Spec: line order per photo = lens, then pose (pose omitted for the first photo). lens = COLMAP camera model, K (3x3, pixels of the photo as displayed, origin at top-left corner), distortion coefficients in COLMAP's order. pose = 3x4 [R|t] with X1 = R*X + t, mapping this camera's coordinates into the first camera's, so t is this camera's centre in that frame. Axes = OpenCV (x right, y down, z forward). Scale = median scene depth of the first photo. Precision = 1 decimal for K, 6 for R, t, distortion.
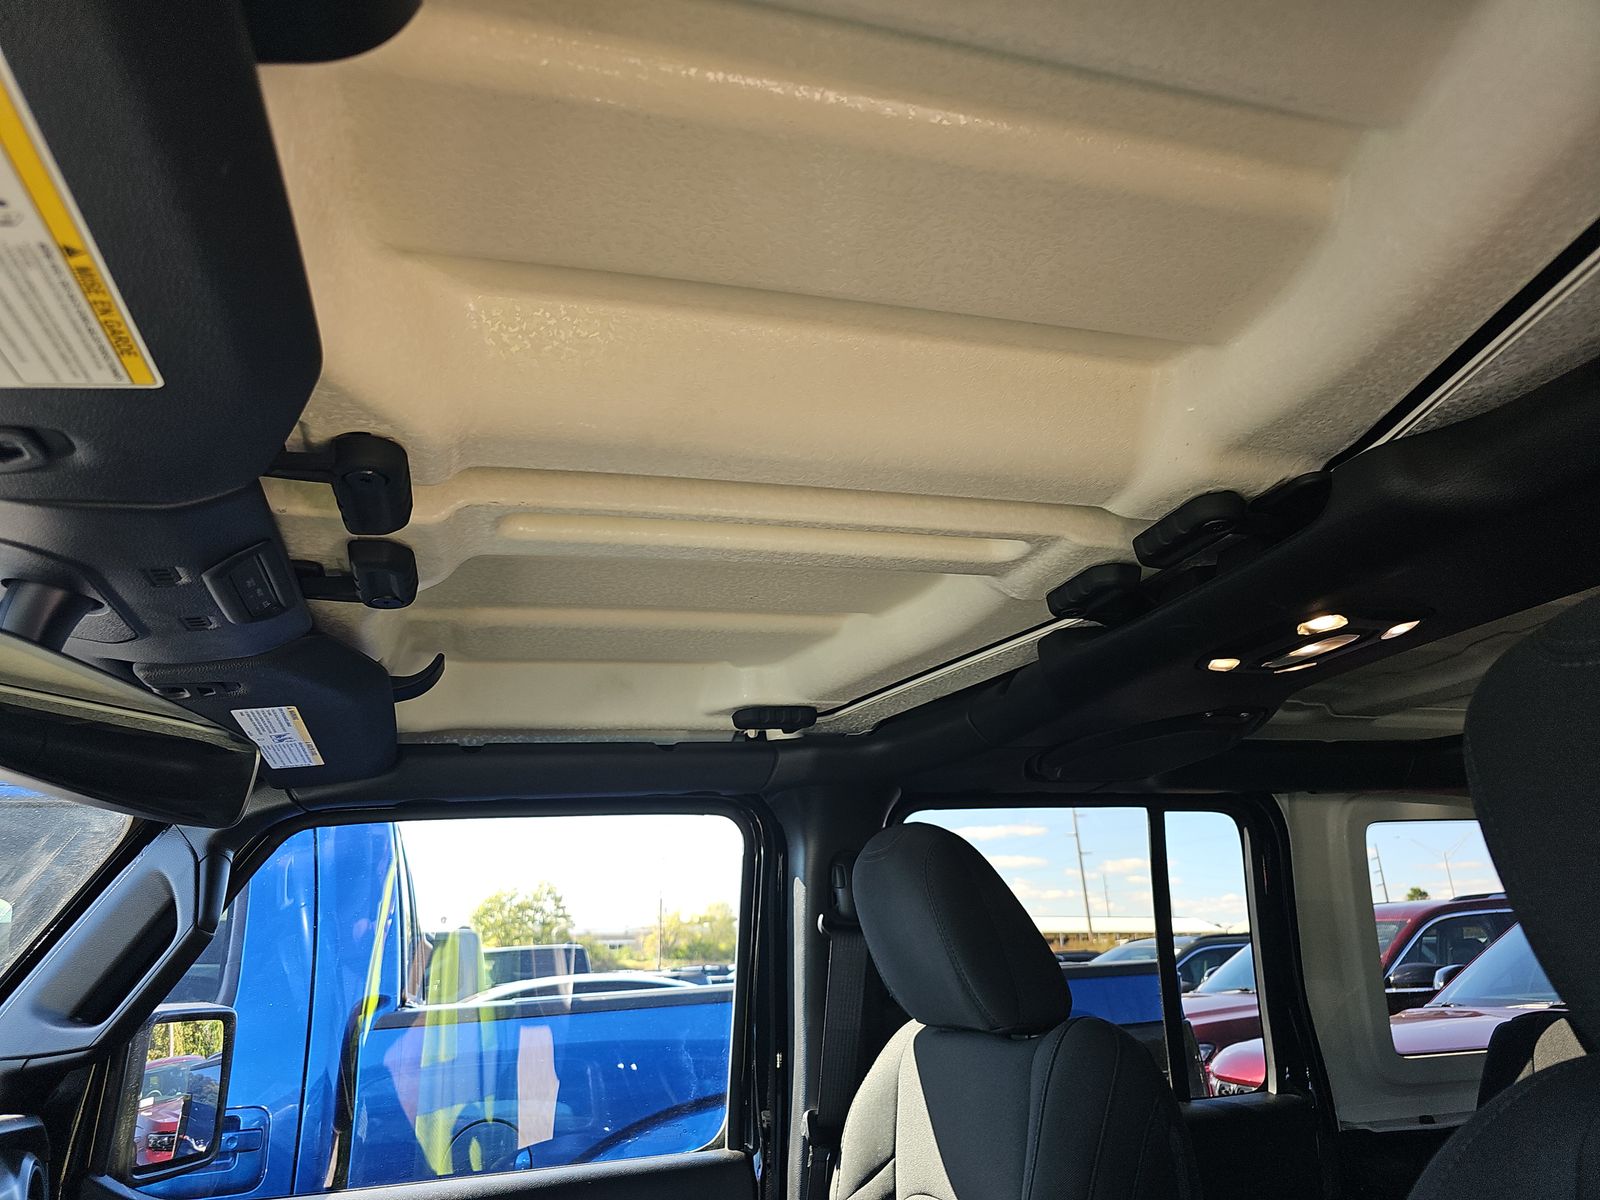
lens RADIAL K [[1070.3, 0, 822.2], [0, 1070.3, 608.8], [0, 0, 1]] dist [0.006484, -0.000292]
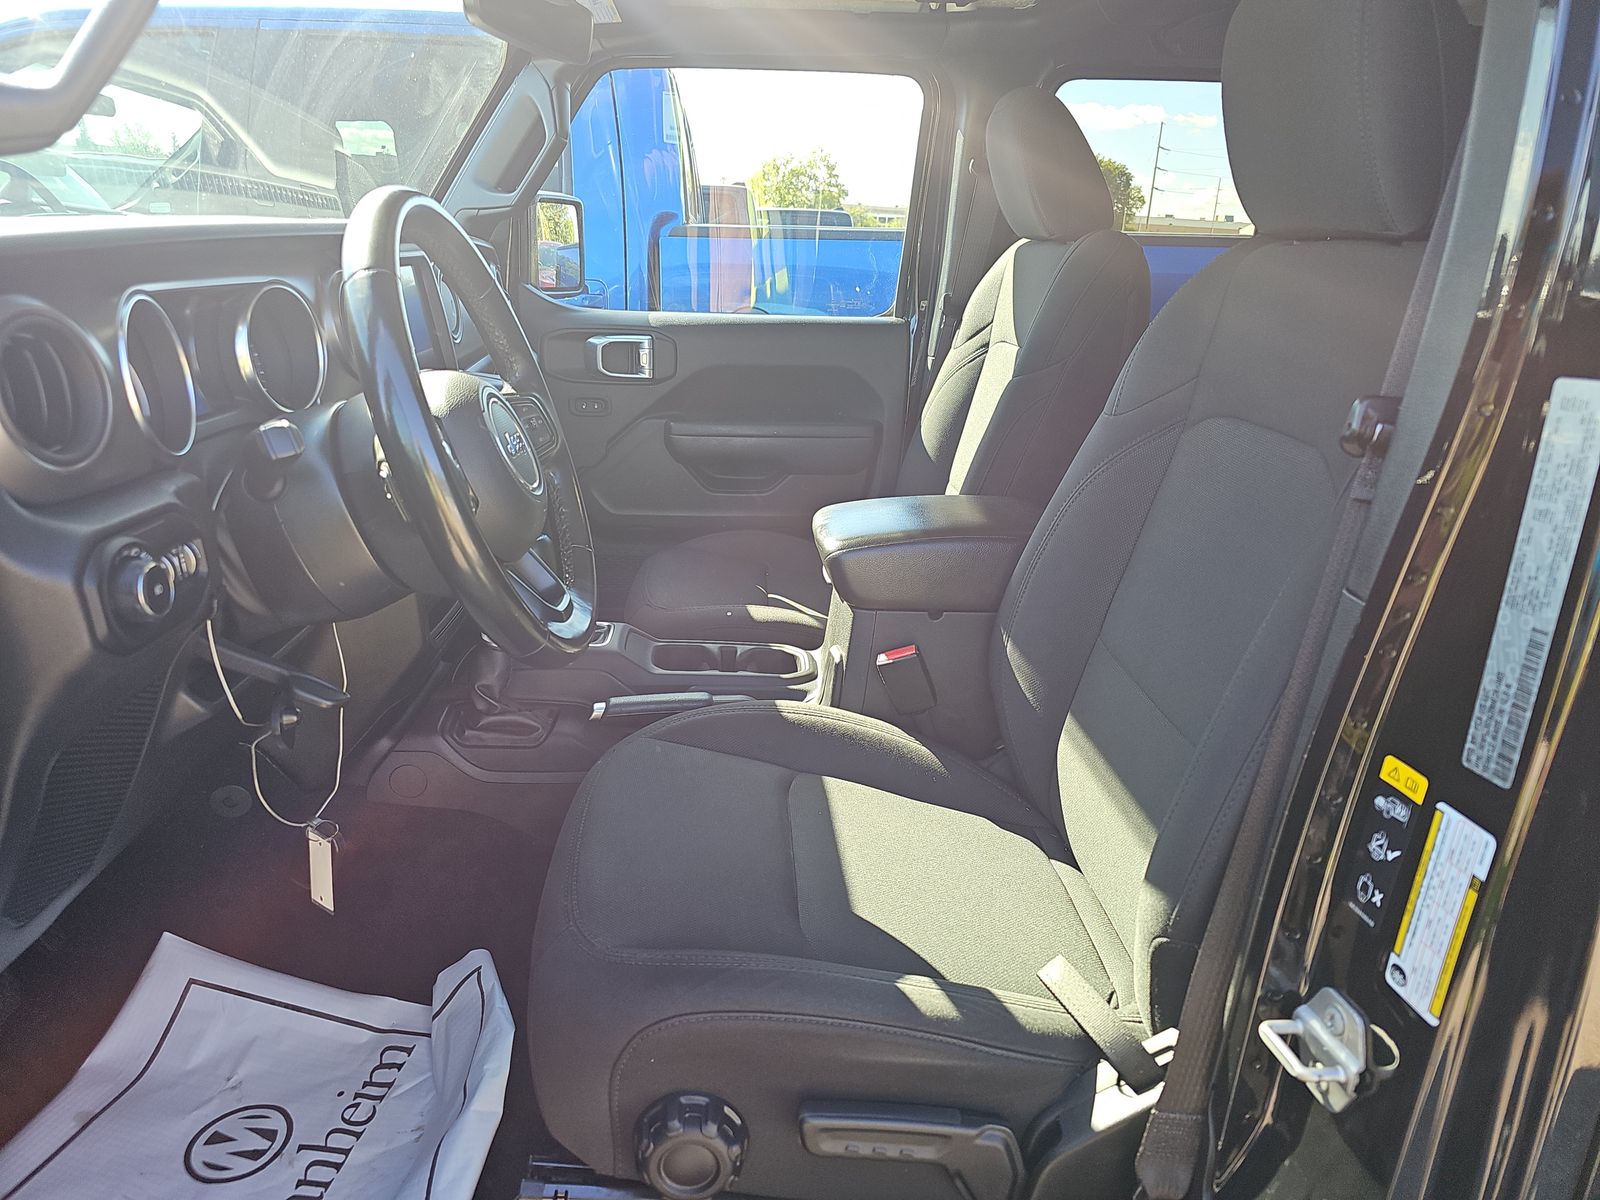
lens RADIAL K [[1070.3, 0, 822.2], [0, 1070.3, 608.8], [0, 0, 1]] dist [0.006484, -0.000292]
pose [[0.968671, 0.151847, -0.196517, 0.164686], [-0.002502, 0.797227, 0.603674, -0.078376], [0.248335, -0.584270, 0.772631, -0.418153]]
